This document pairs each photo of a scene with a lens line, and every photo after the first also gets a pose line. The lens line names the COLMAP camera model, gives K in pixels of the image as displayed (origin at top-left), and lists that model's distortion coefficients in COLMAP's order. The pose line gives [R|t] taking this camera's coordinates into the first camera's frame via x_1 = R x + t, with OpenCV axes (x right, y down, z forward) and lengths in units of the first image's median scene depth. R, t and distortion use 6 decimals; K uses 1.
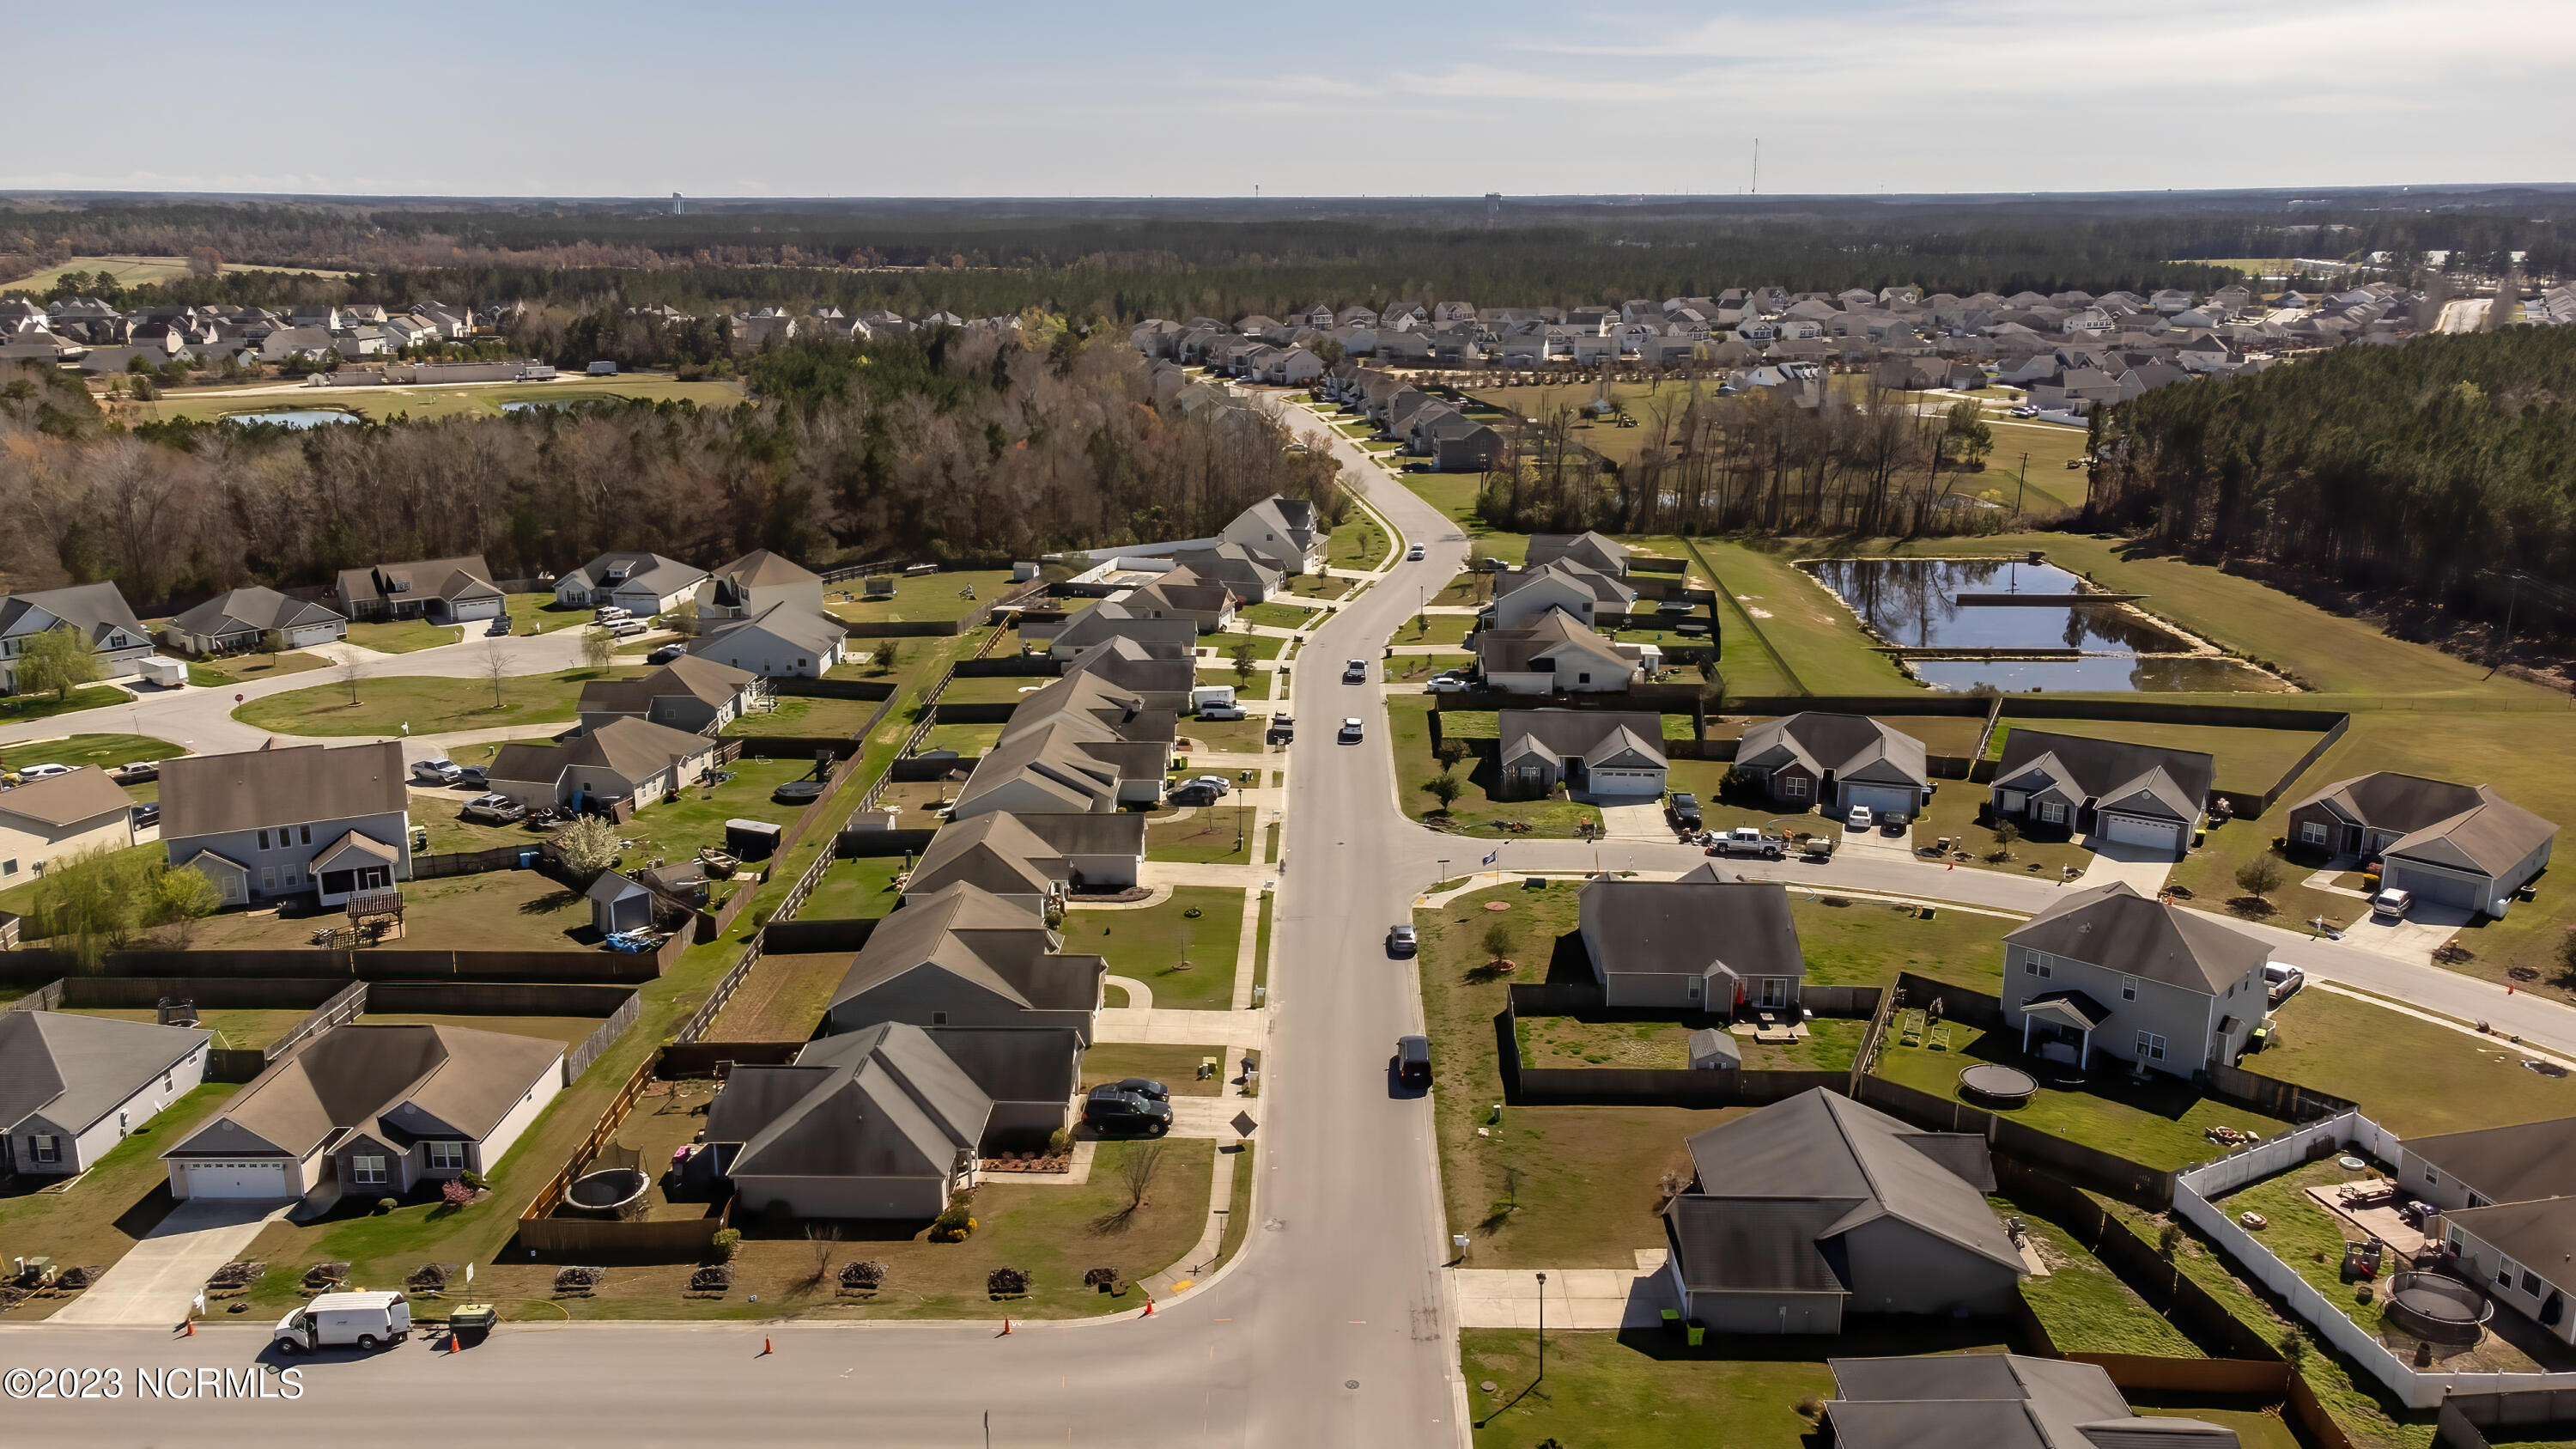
lens RADIAL K [[1926.6, 0, 1272.1], [0, 1926.6, 691.8], [0, 0, 1]] dist [0.043430, 0.005708]
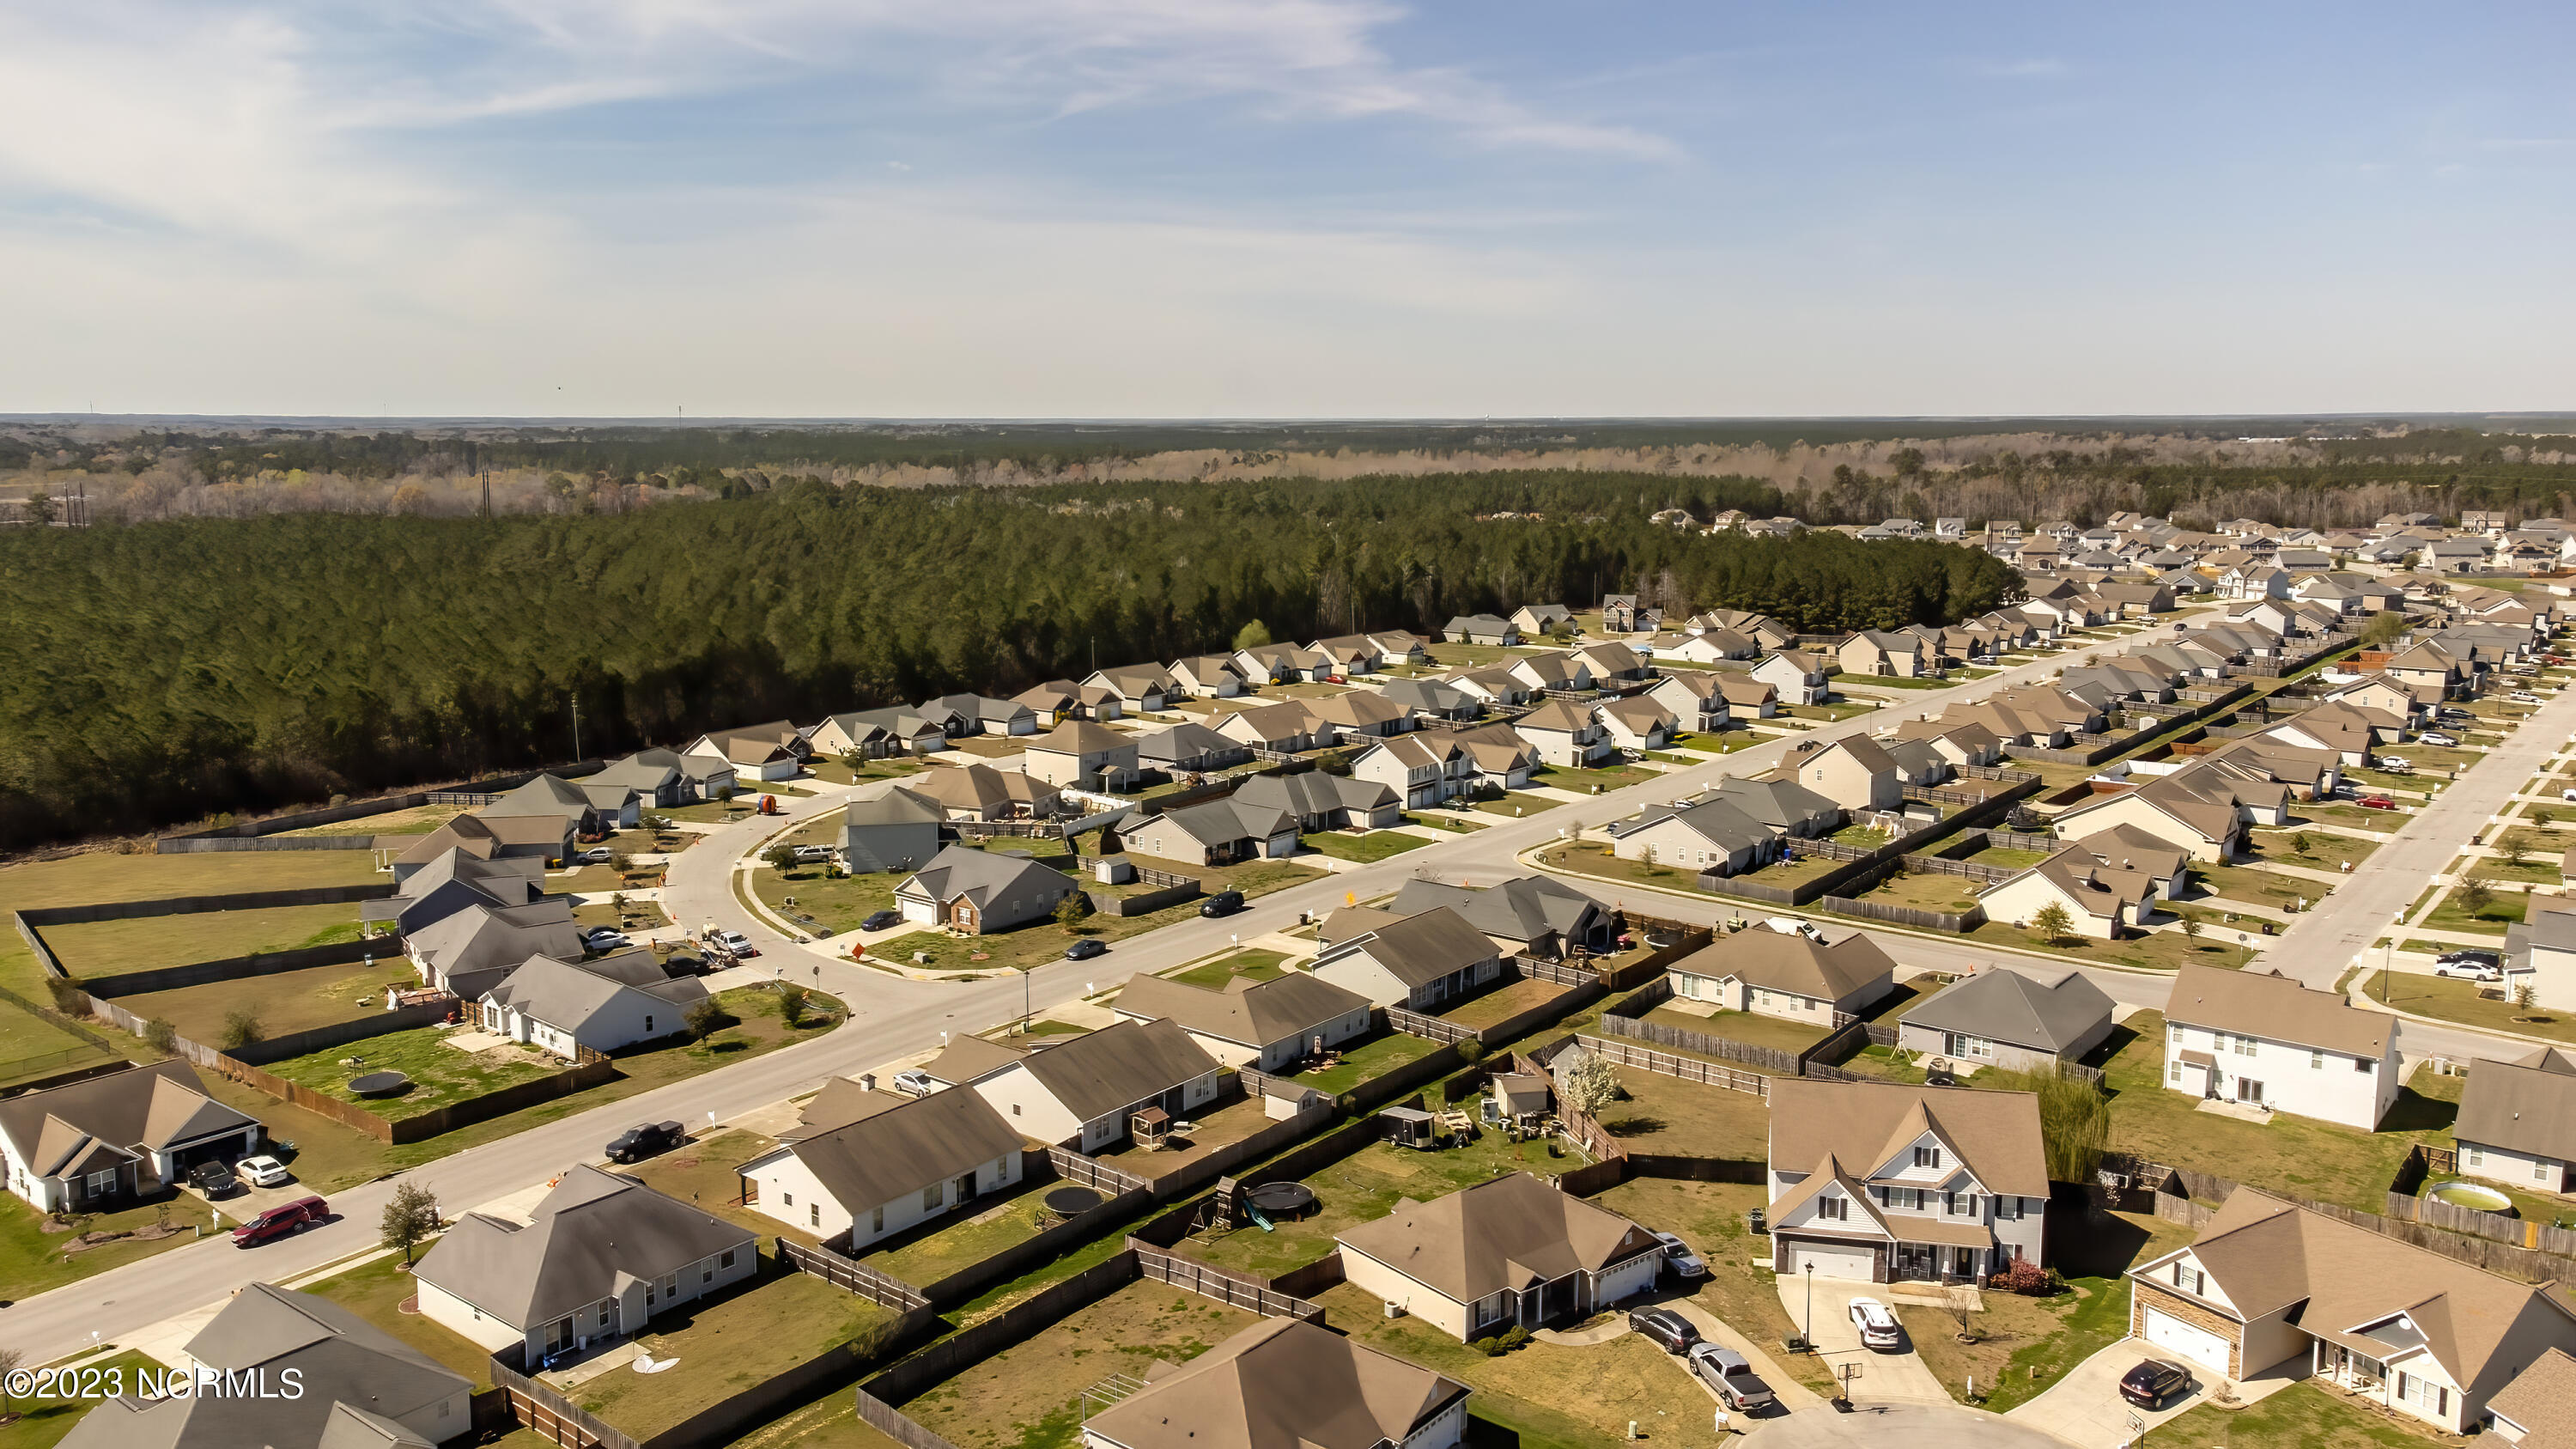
lens RADIAL K [[1926.6, 0, 1272.1], [0, 1926.6, 691.8], [0, 0, 1]] dist [0.043430, 0.005708]
pose [[-0.798777, -0.080247, 0.596252, -0.283450], [0.154100, 0.930713, 0.331703, -0.161416], [-0.581557, 0.356839, -0.731066, 0.624877]]
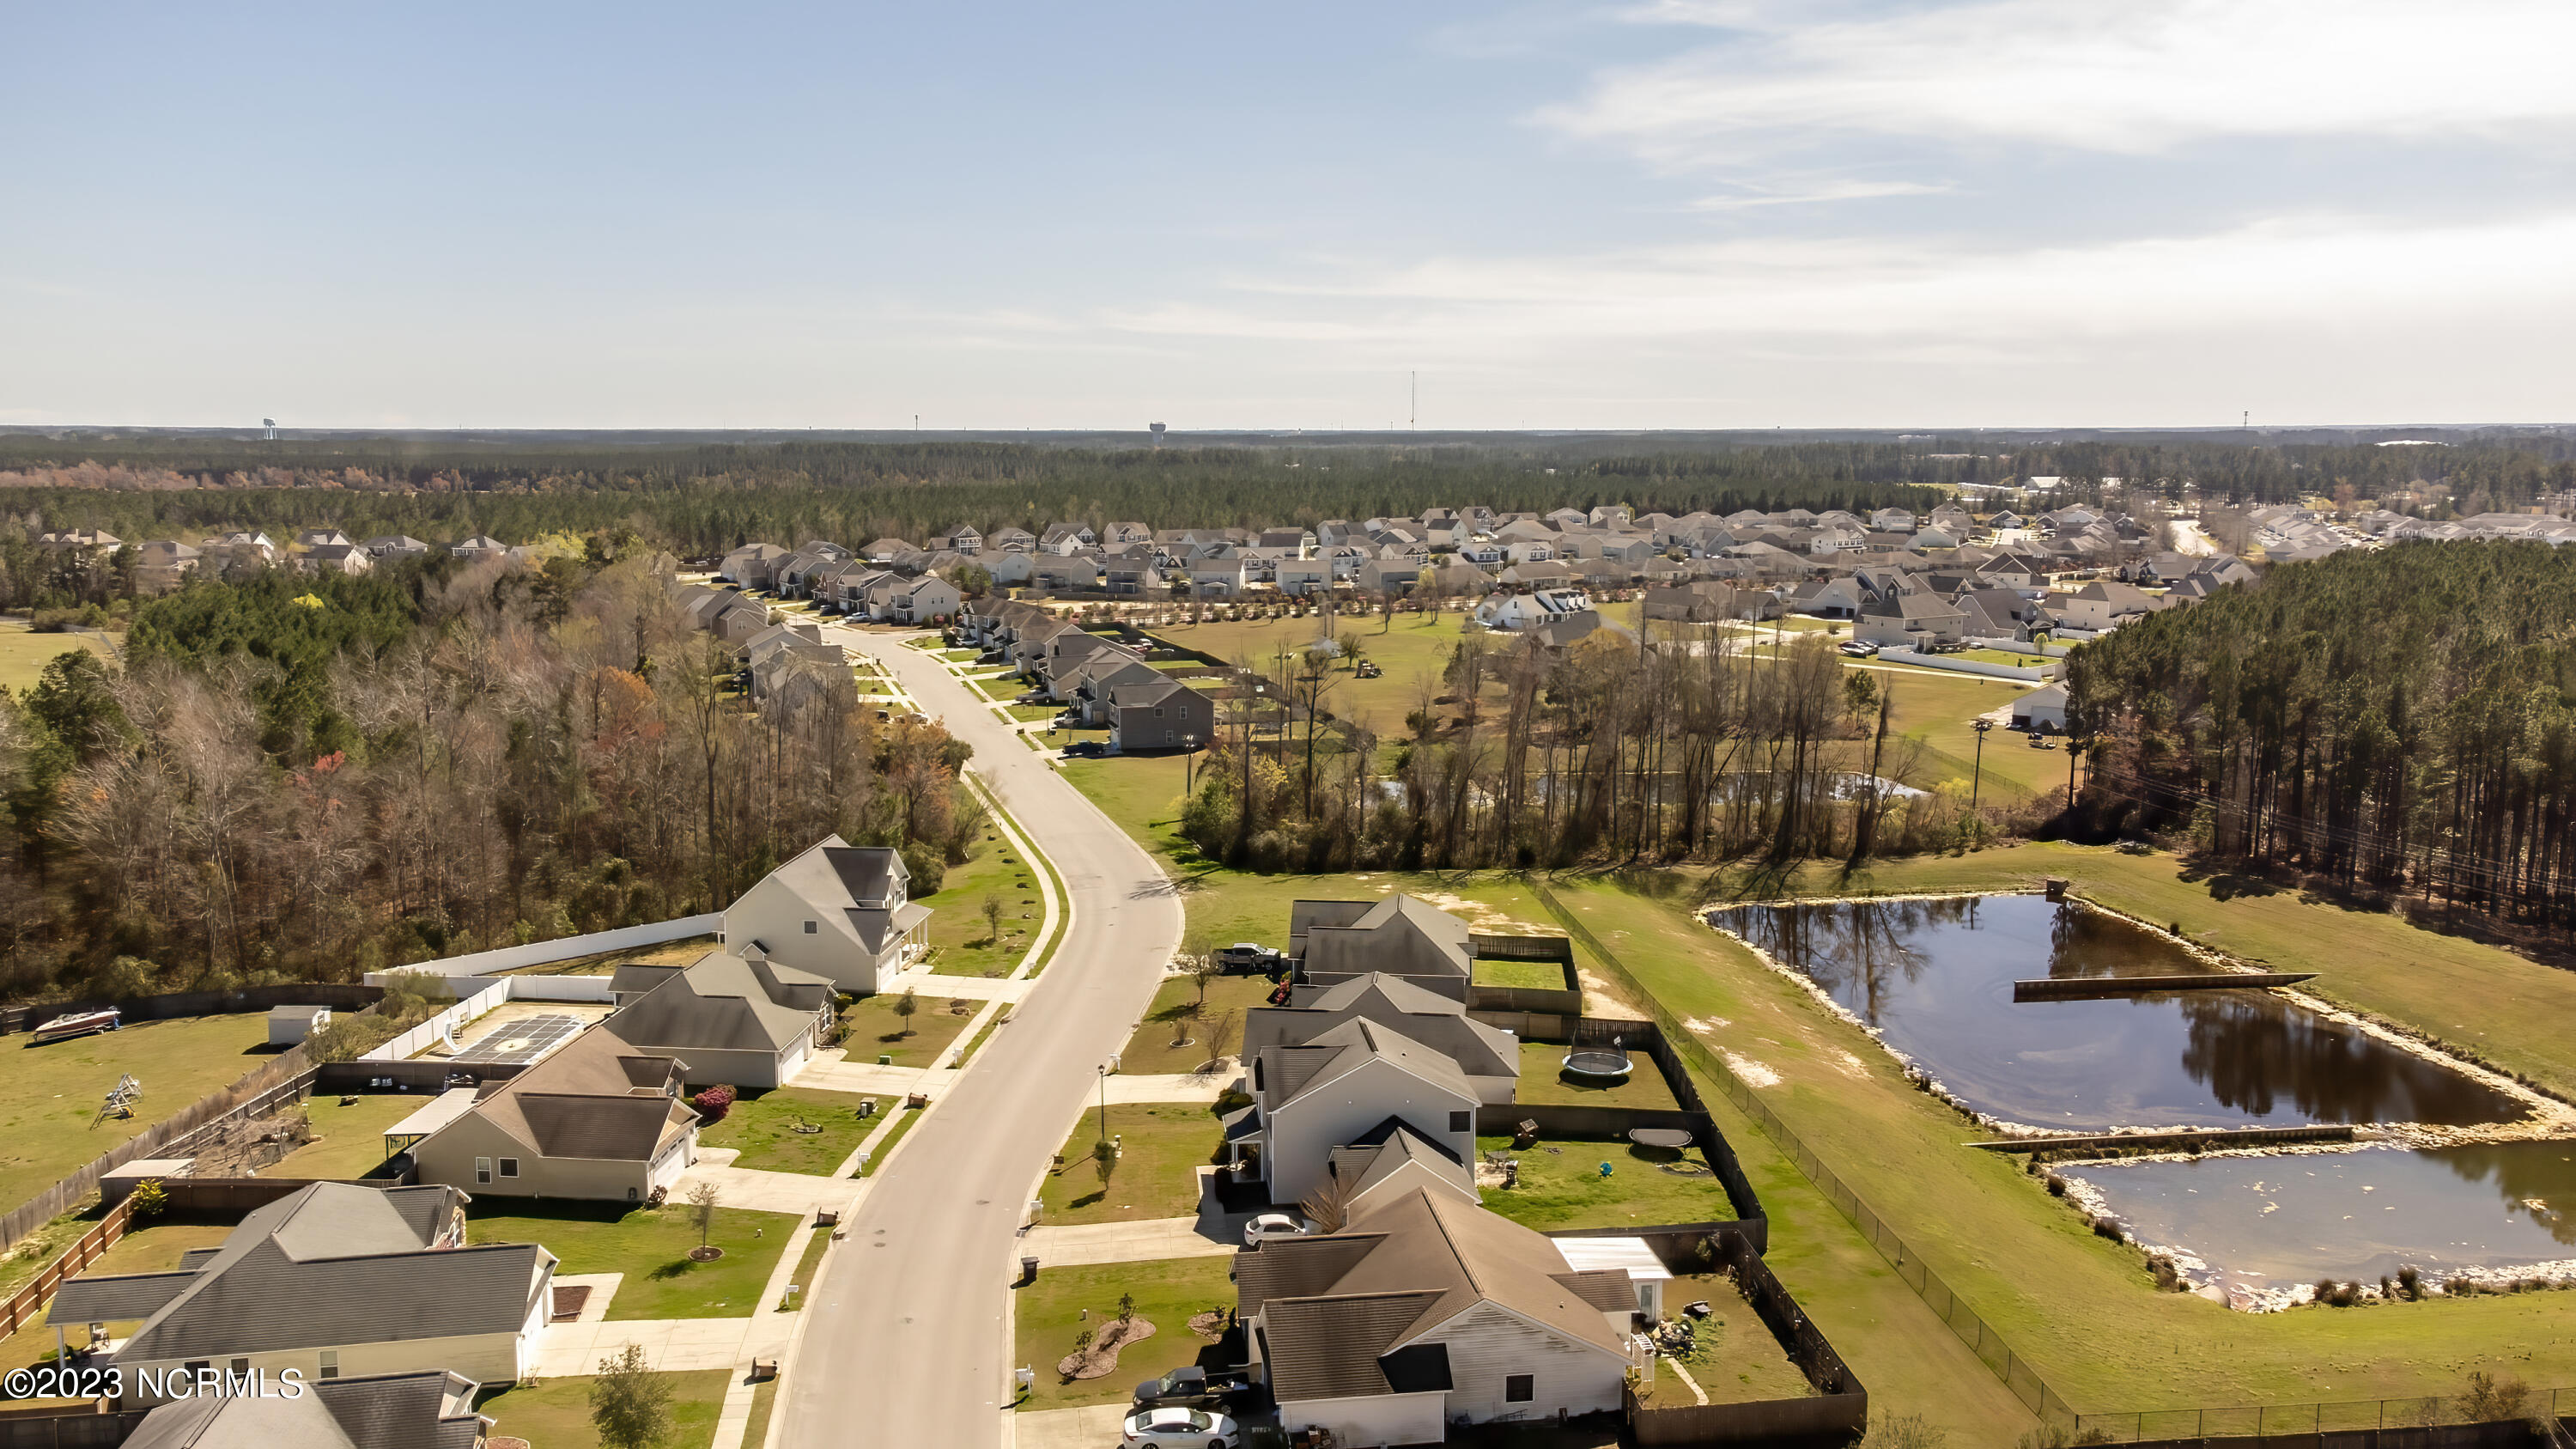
lens RADIAL K [[1926.6, 0, 1272.1], [0, 1926.6, 691.8], [0, 0, 1]] dist [0.043430, 0.005708]
pose [[0.985544, -0.020227, 0.168209, 0.024244], [0.039603, 0.992845, -0.112649, -0.053828], [-0.164727, 0.117682, 0.979294, 0.305157]]
